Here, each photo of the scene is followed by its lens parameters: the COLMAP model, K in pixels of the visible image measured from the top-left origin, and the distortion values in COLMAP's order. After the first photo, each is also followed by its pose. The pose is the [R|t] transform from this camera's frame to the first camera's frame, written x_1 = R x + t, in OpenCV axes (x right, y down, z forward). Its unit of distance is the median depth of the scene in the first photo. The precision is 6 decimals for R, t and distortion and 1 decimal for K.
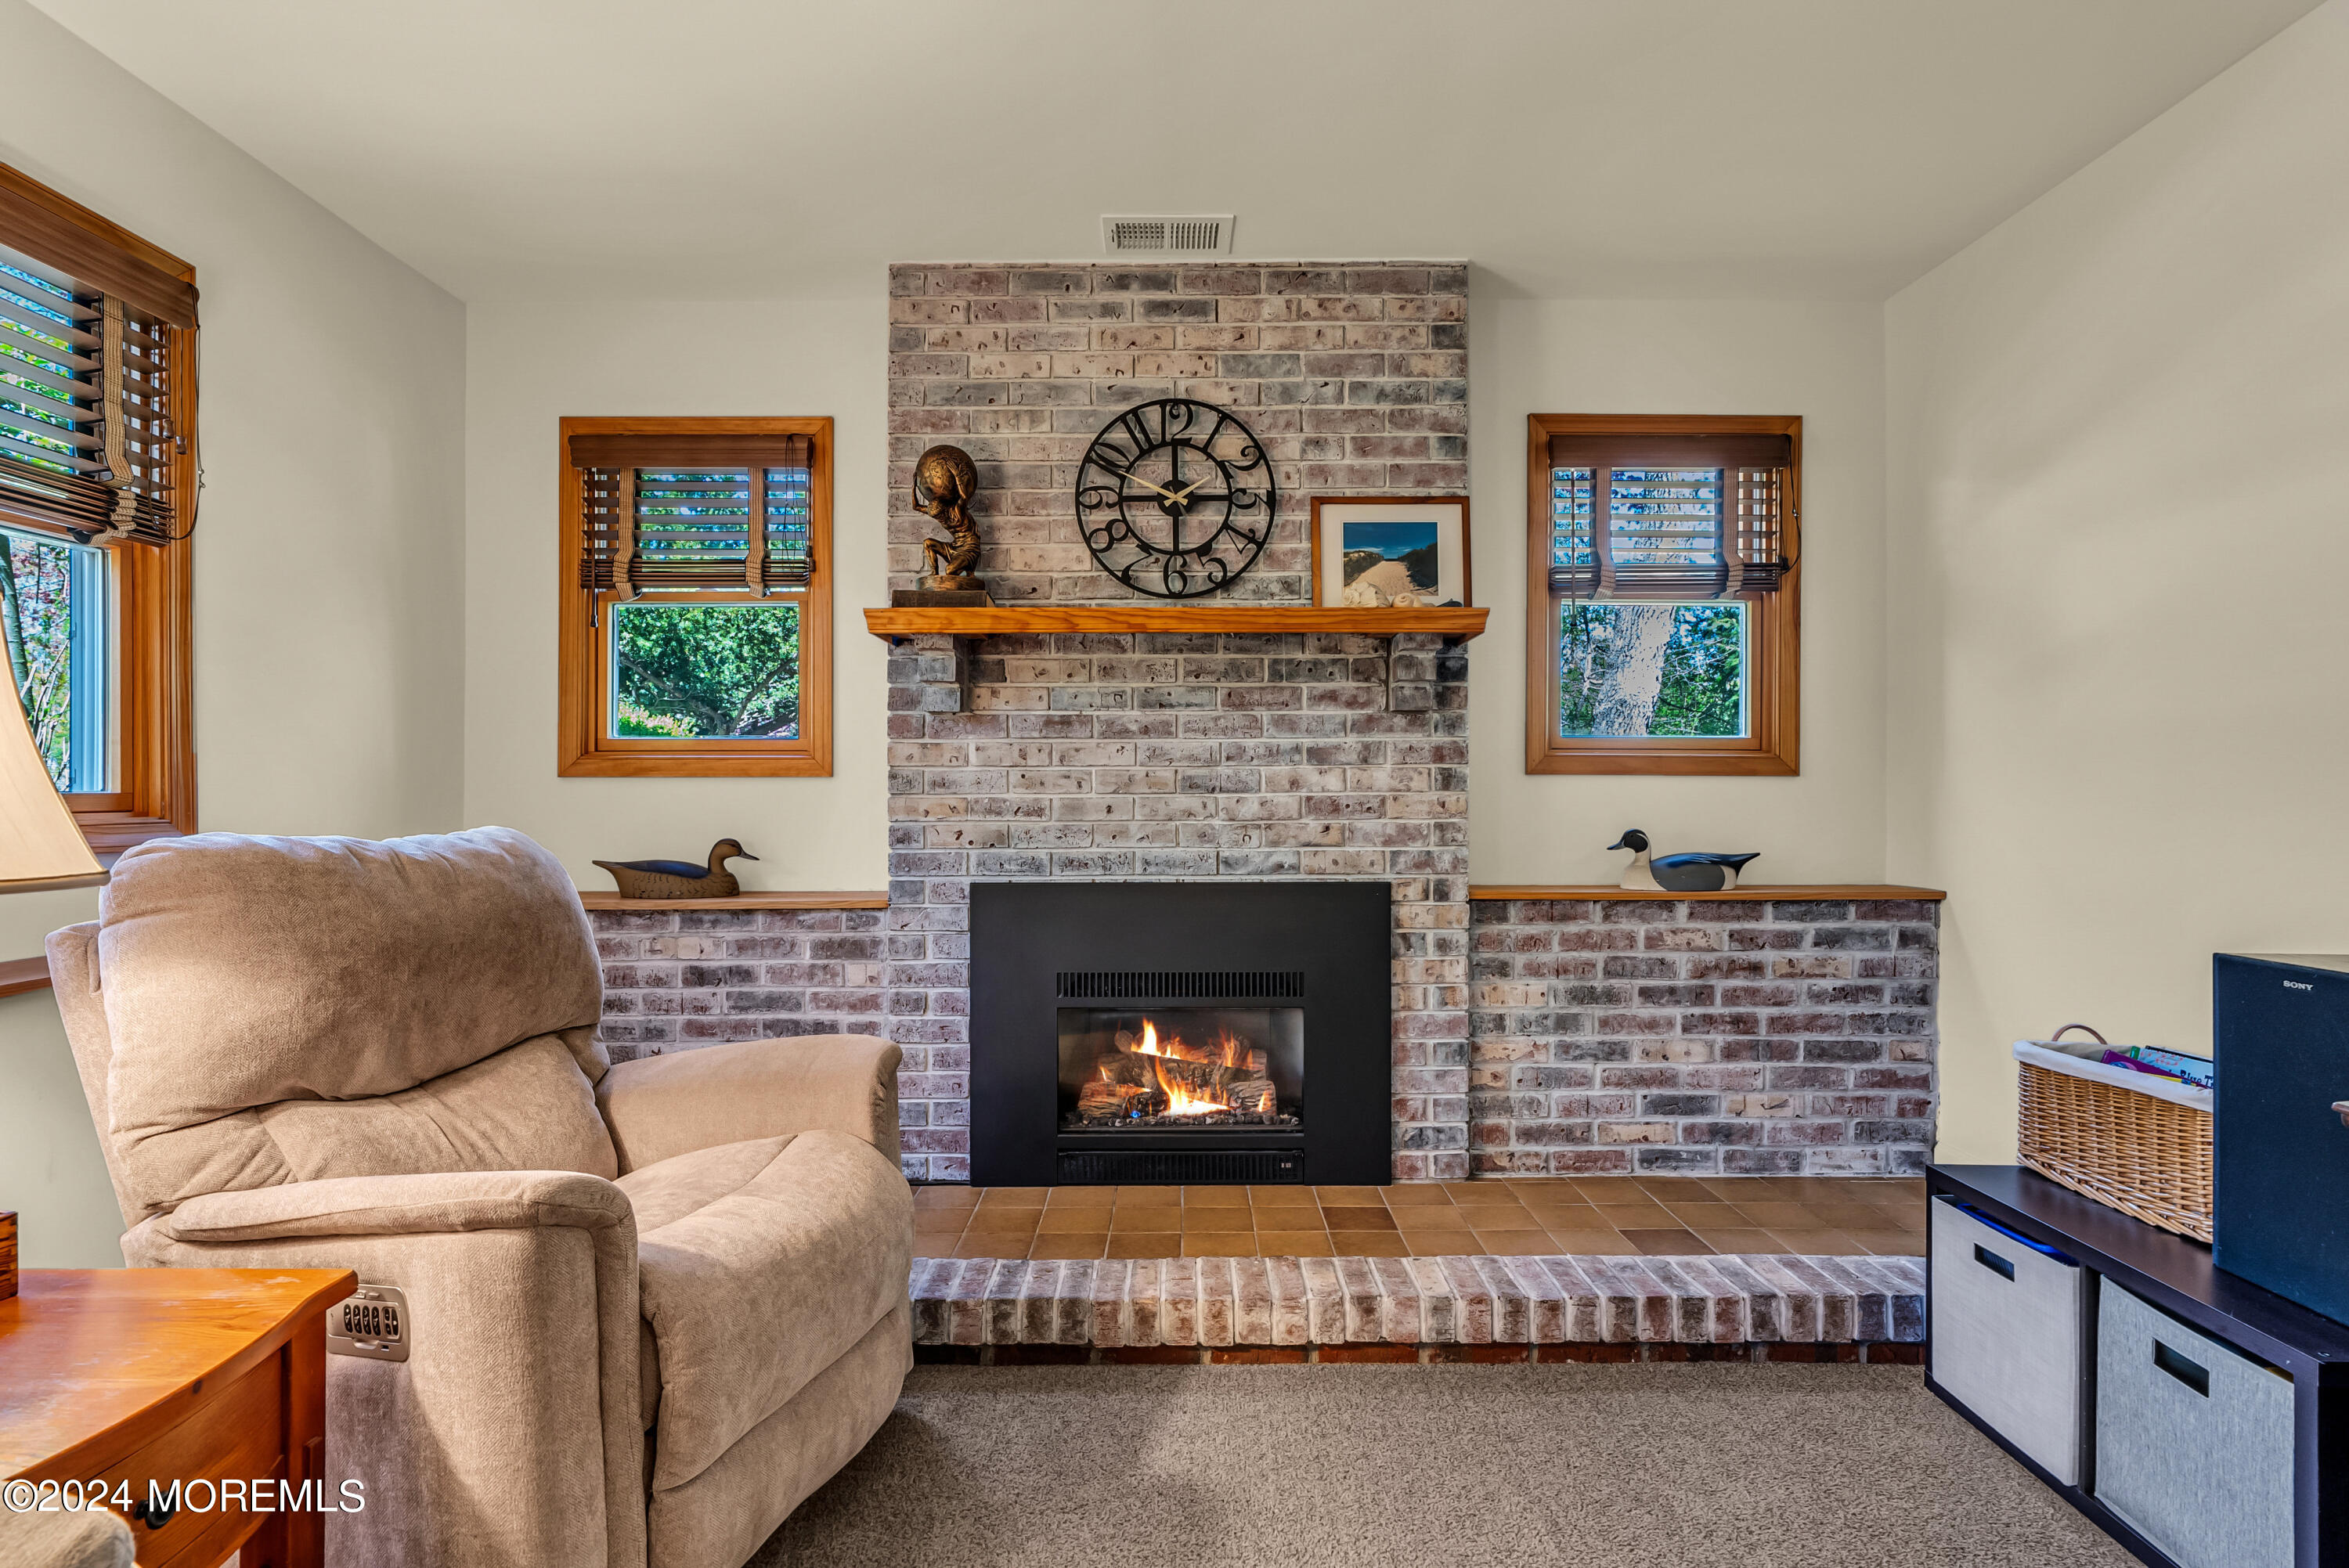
lens RADIAL K [[1141.4, 0, 1150.6], [0, 1141.4, 783.1], [0, 0, 1]] dist [-0.002558, -0.000086]
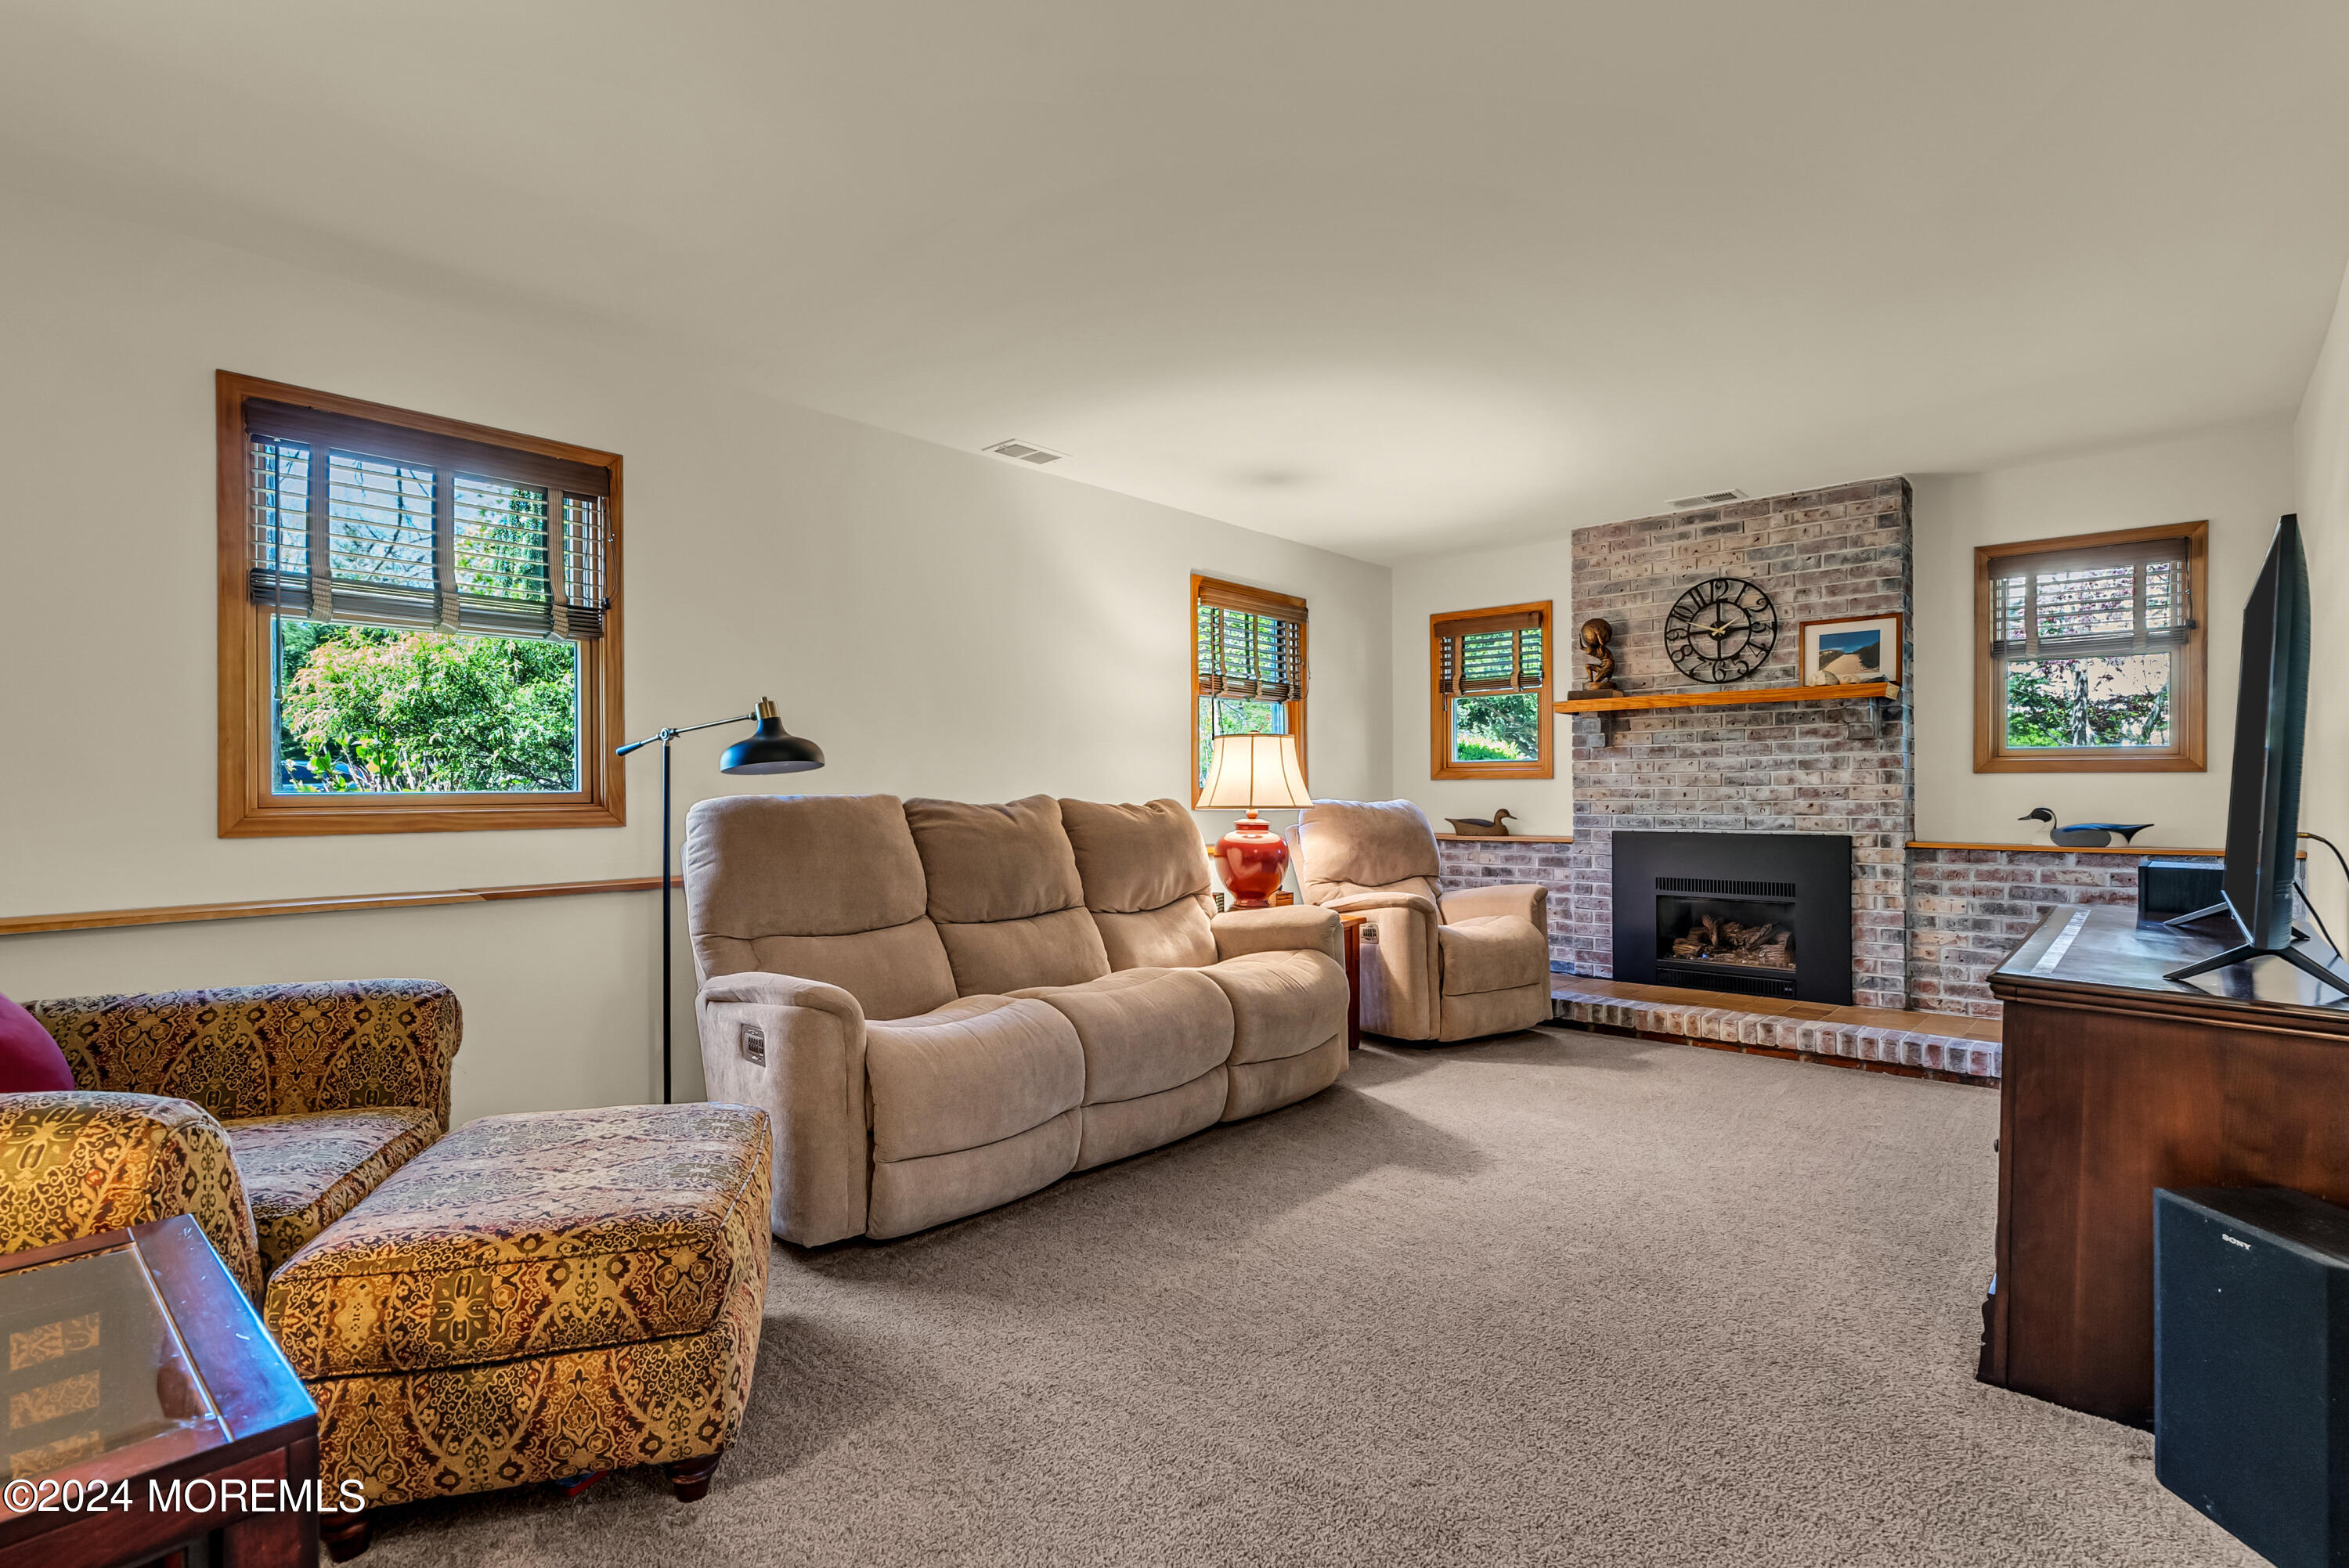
lens RADIAL K [[1141.4, 0, 1150.6], [0, 1141.4, 783.1], [0, 0, 1]] dist [-0.002558, -0.000086]
pose [[0.727912, -0.007037, -0.685635, 0.629412], [0.008230, 0.999965, -0.001525, -0.001019], [0.685621, -0.004533, 0.727944, -1.025224]]
